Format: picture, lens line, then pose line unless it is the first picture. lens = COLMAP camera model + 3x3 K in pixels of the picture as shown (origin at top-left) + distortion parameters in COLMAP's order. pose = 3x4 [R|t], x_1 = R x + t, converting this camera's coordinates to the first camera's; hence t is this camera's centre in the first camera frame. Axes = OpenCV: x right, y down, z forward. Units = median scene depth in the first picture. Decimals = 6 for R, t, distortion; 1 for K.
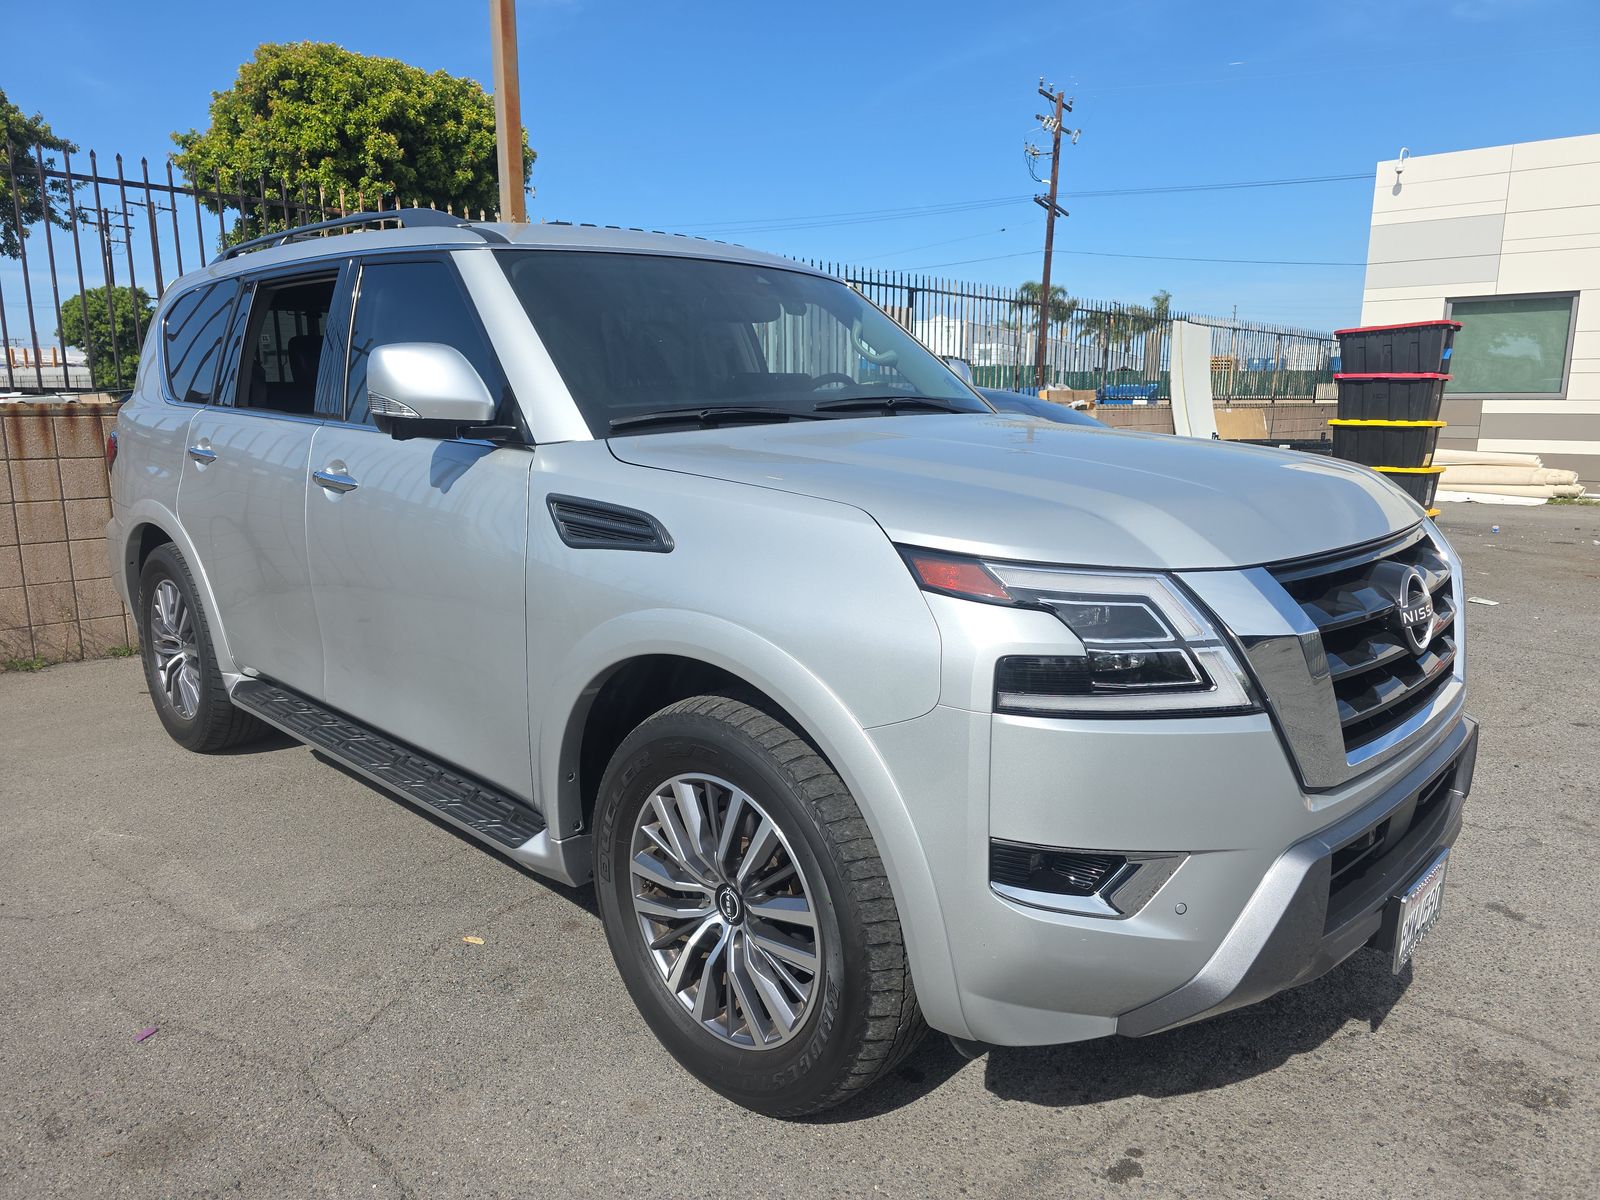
lens RADIAL K [[1143.0, 0, 803.1], [0, 1143.0, 601.5], [0, 0, 1]] dist [0.043034, -0.010197]
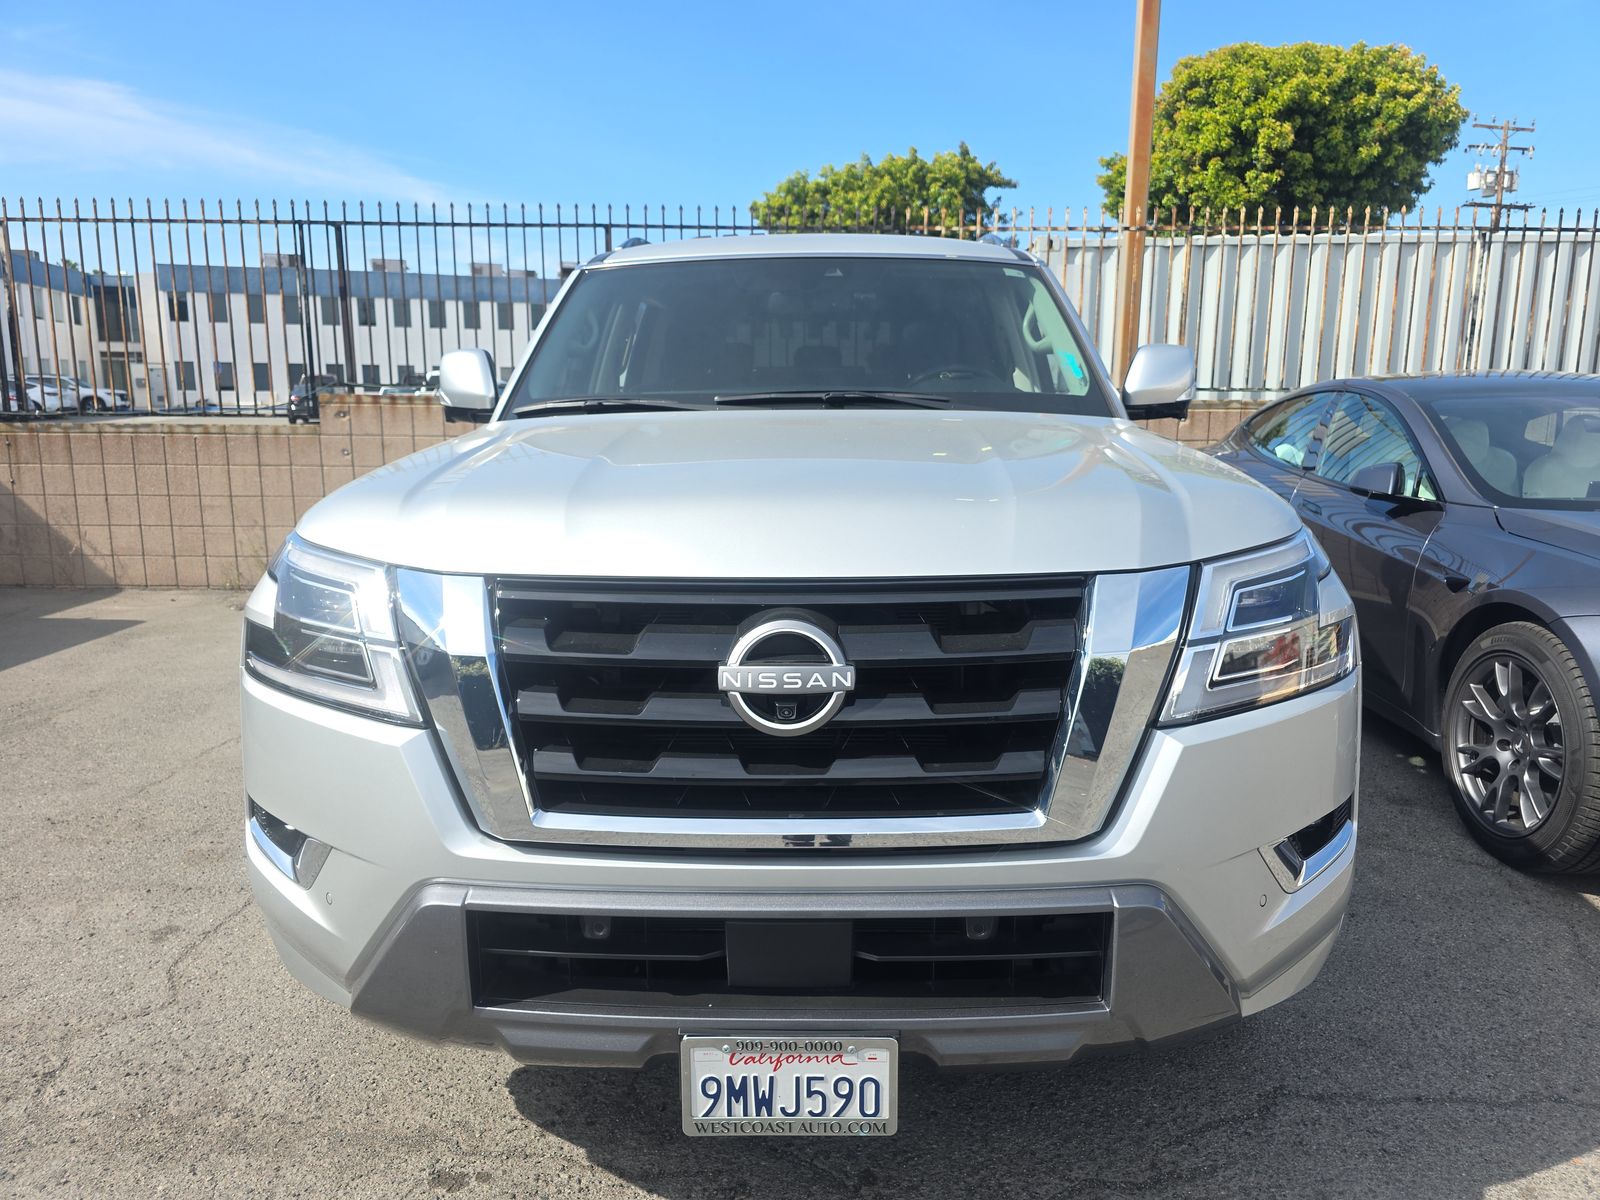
lens RADIAL K [[1143.0, 0, 802.9], [0, 1143.0, 590.9], [0, 0, 1]] dist [0.043034, -0.010197]
pose [[0.659464, 0.132159, -0.740028, 0.148175], [-0.138080, 0.988971, 0.053569, -0.010326], [0.738946, 0.066856, 0.670440, 0.072999]]
